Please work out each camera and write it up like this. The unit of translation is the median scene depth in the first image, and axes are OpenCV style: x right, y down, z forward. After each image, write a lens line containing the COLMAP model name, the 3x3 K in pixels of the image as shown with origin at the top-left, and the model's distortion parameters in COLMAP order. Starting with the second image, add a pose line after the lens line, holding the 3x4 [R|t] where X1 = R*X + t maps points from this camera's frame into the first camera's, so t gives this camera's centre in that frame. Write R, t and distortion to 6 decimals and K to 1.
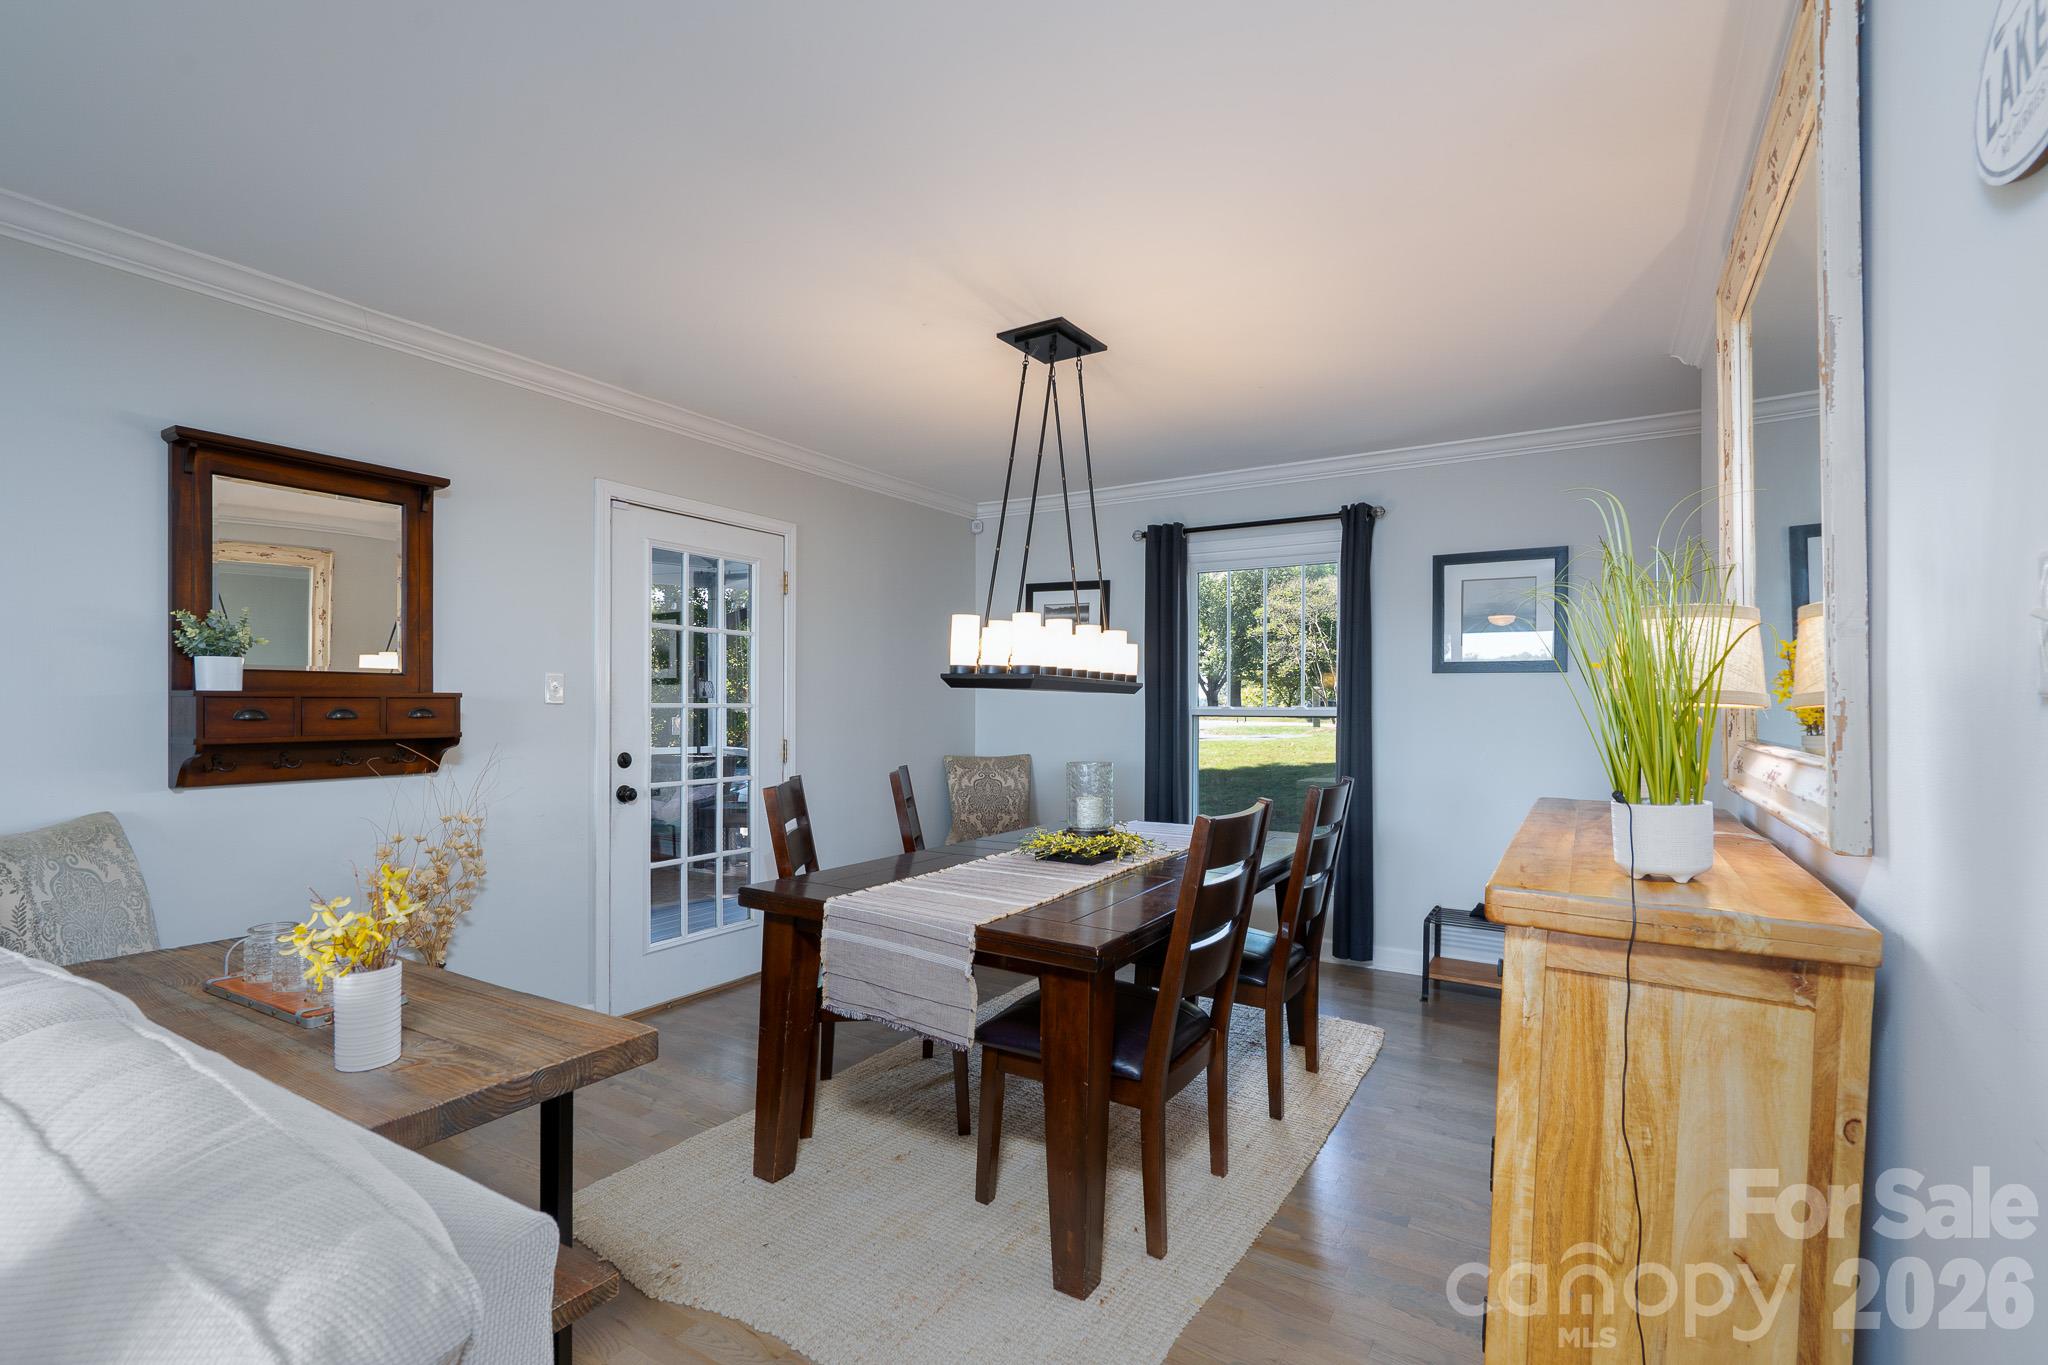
lens RADIAL K [[928.3, 0, 1016.7], [0, 928.3, 699.0], [0, 0, 1]] dist [-0.001365, -0.000125]
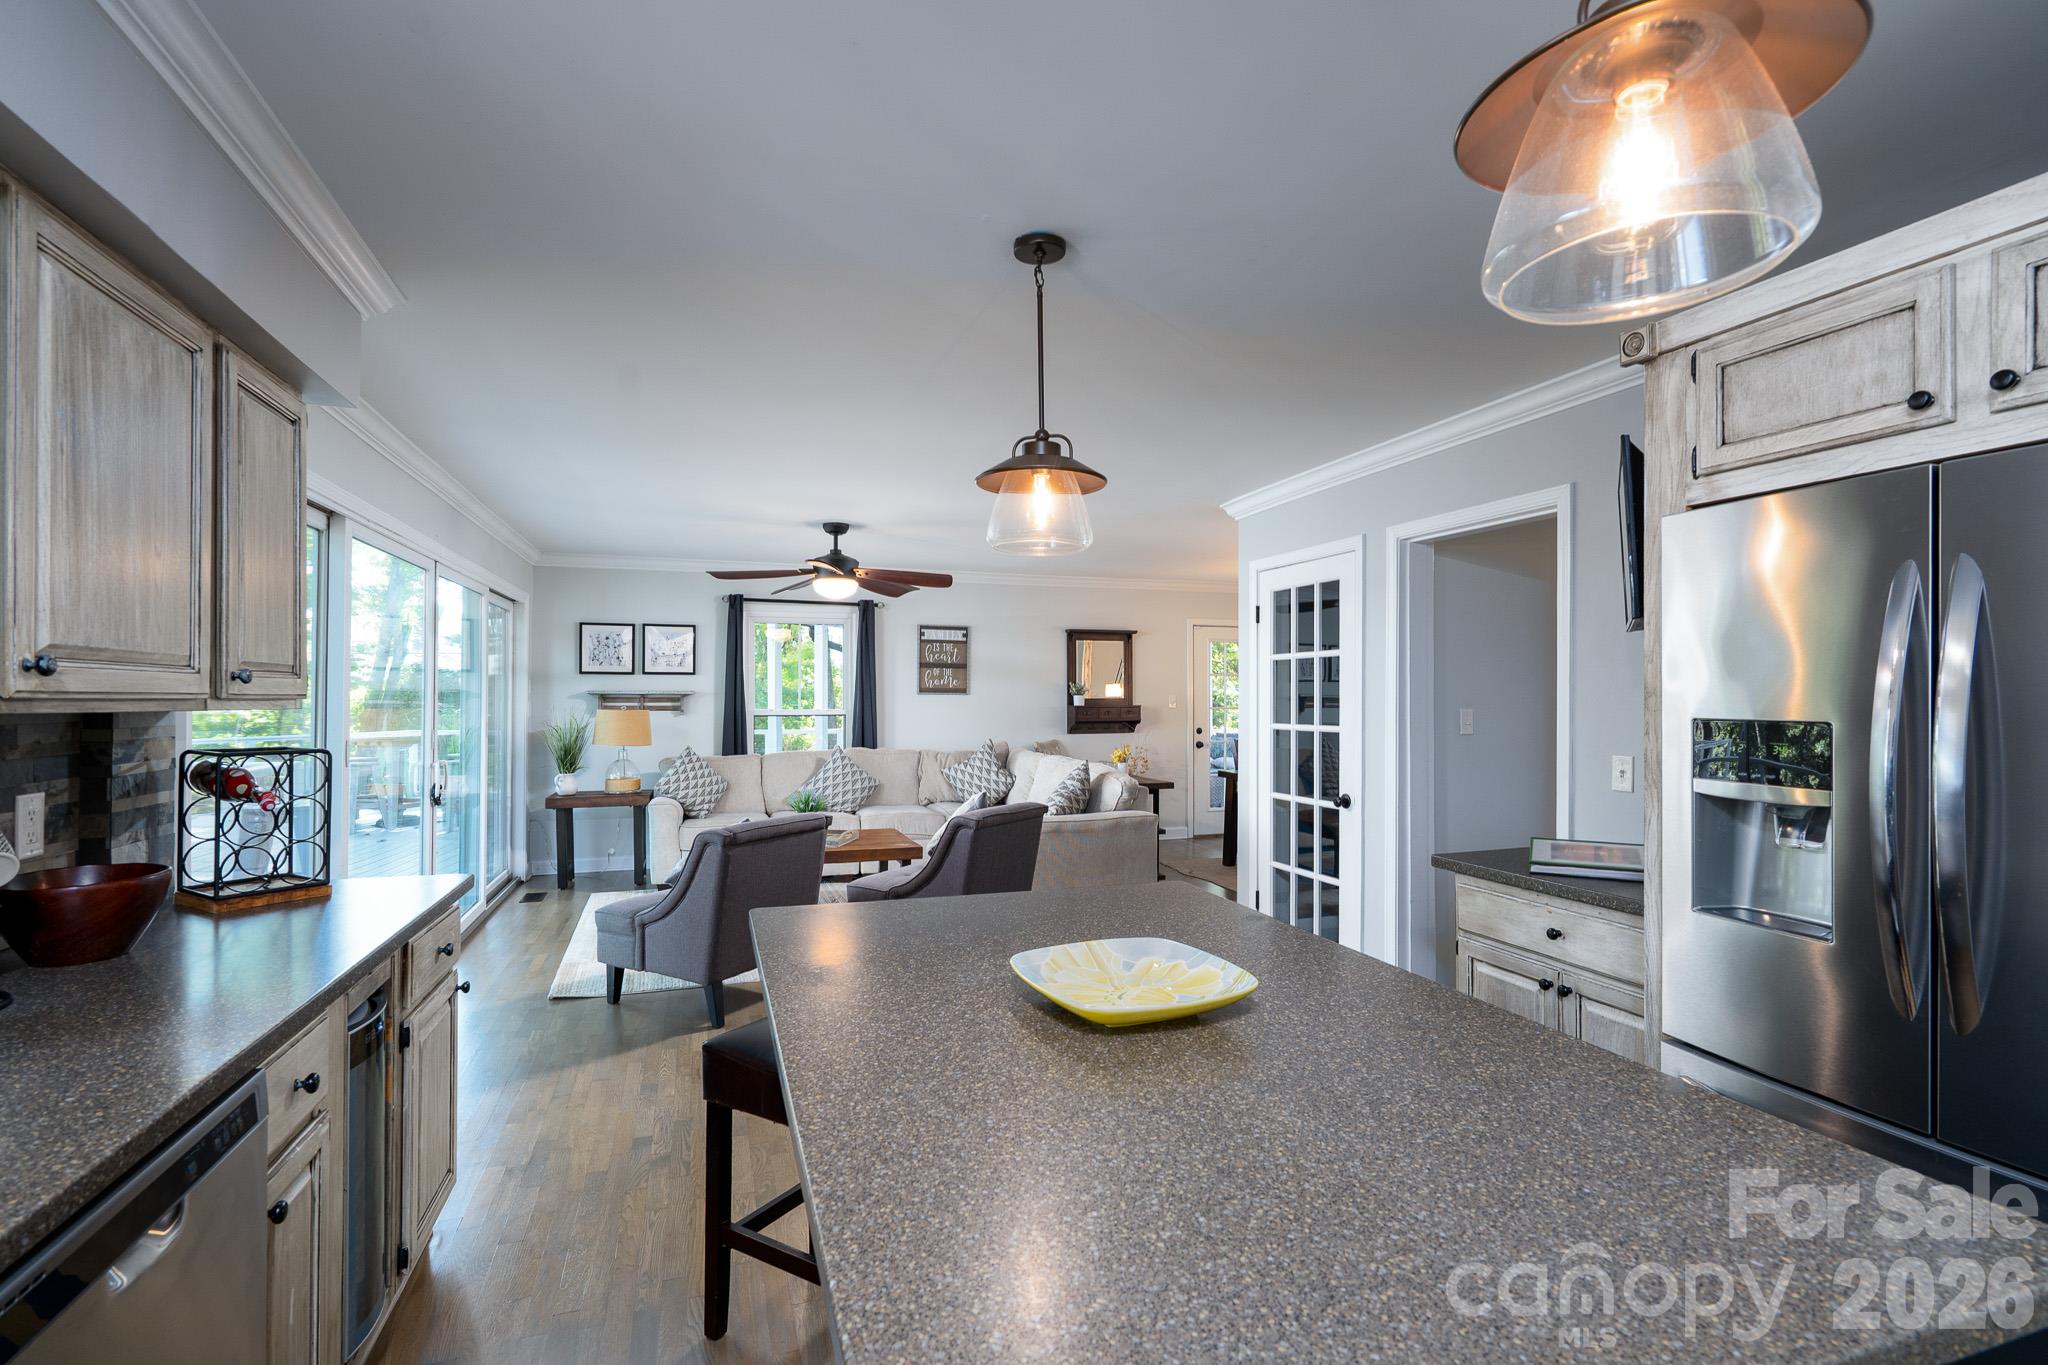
lens RADIAL K [[928.3, 0, 1016.7], [0, 928.3, 699.0], [0, 0, 1]] dist [-0.001365, -0.000125]
pose [[0.775115, -0.000034, -0.631821, 0.918959], [0.007302, 0.999934, 0.008904, -0.053855], [0.631778, -0.011515, 0.775064, -1.471212]]
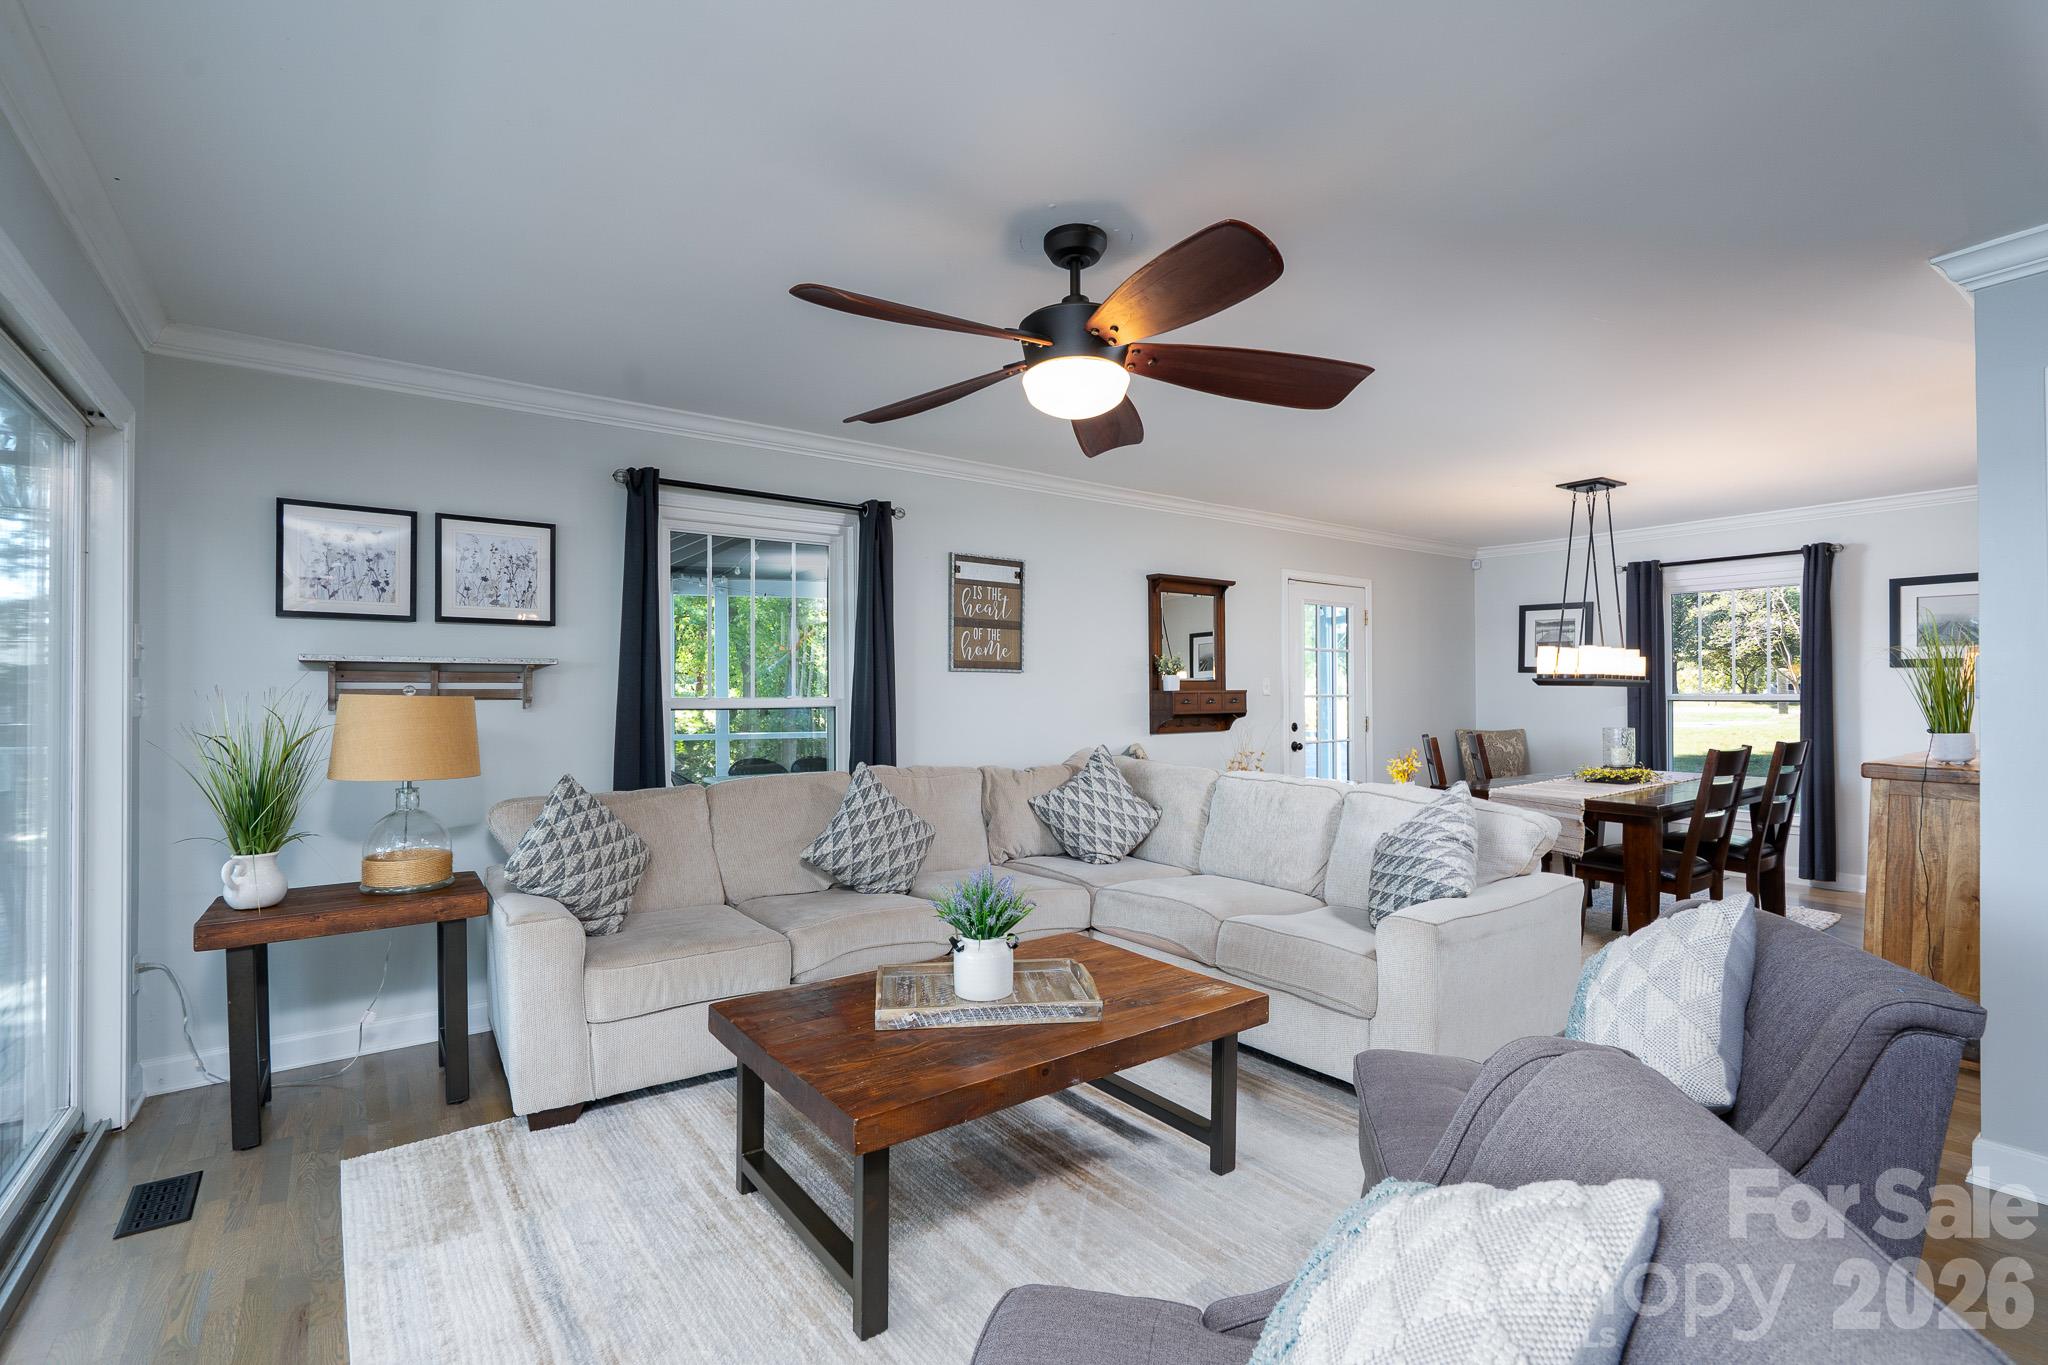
lens RADIAL K [[921.9, 0, 1020.9], [0, 921.9, 687.2], [0, 0, 1]] dist [0.003473, 0.000051]
pose [[0.929673, -0.009324, -0.368269, -0.315477], [0.009623, 0.999953, -0.001025, -0.015251], [0.368261, -0.002591, 0.929719, -0.983560]]
